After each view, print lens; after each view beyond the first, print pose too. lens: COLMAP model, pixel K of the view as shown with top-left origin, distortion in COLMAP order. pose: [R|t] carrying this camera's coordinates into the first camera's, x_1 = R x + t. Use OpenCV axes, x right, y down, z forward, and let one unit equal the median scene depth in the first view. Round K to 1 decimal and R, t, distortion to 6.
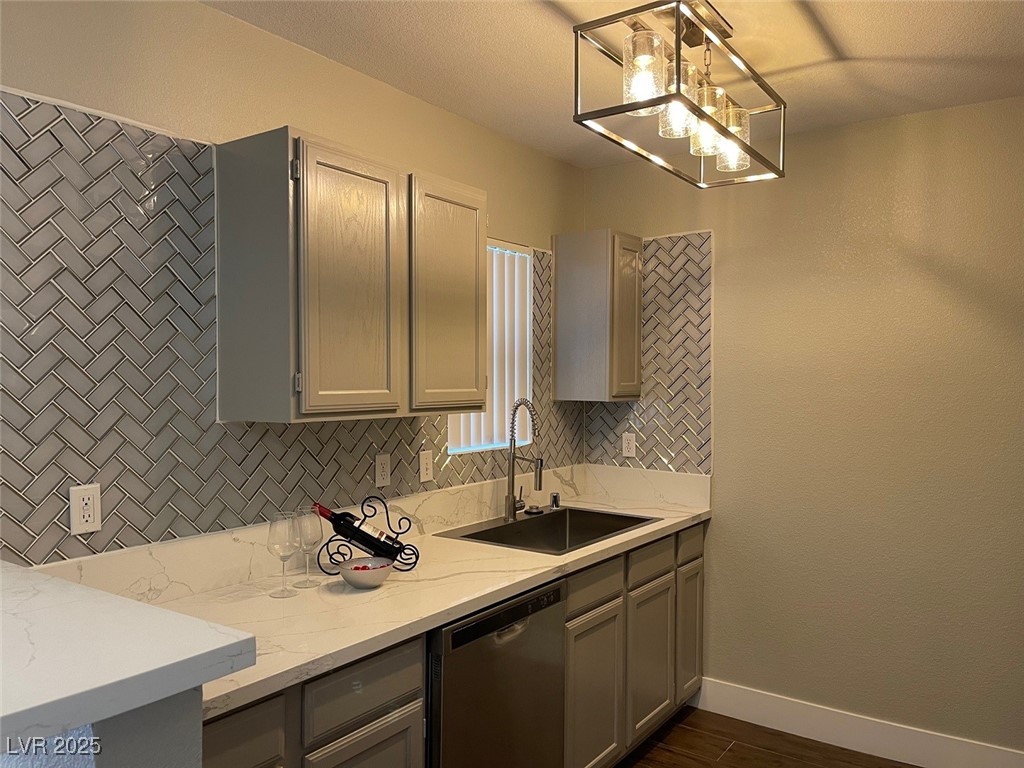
lens RADIAL K [[767.6, 0, 515.1], [0, 767.6, 391.5], [0, 0, 1]] dist [0.082323, -0.112933]
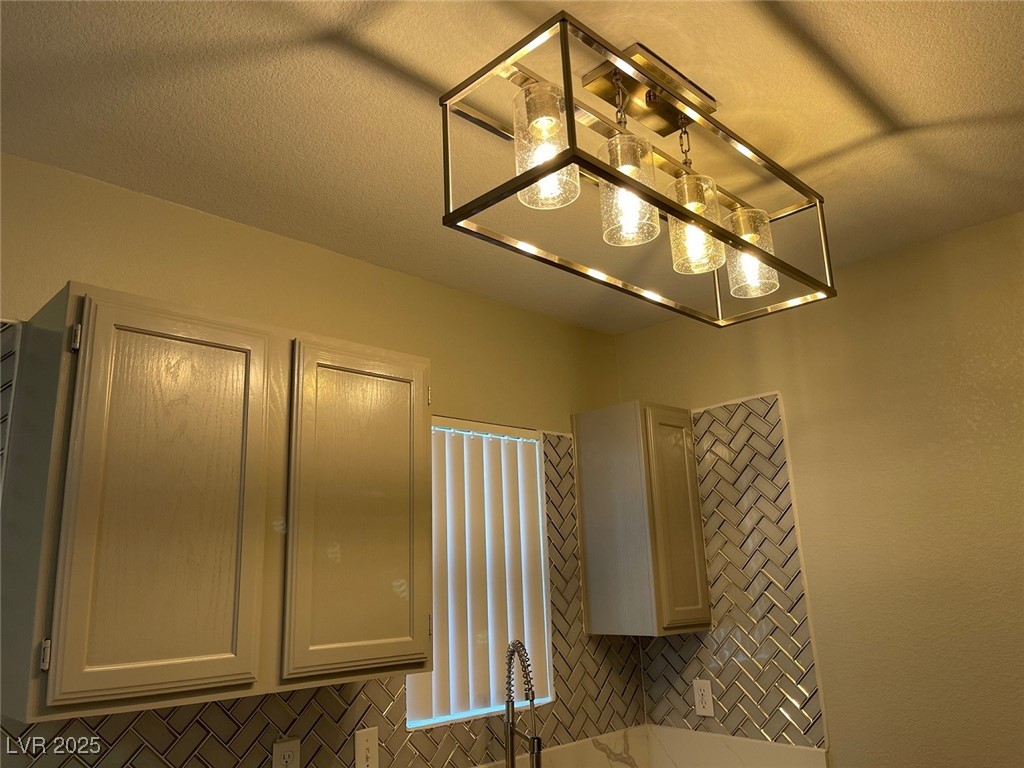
lens RADIAL K [[767.6, 0, 515.1], [0, 767.6, 391.5], [0, 0, 1]] dist [0.082323, -0.112933]
pose [[0.982176, -0.081865, -0.169197, 0.130715], [0.035807, 0.965177, -0.259135, -0.024110], [0.184519, 0.248457, 0.950906, 0.240351]]
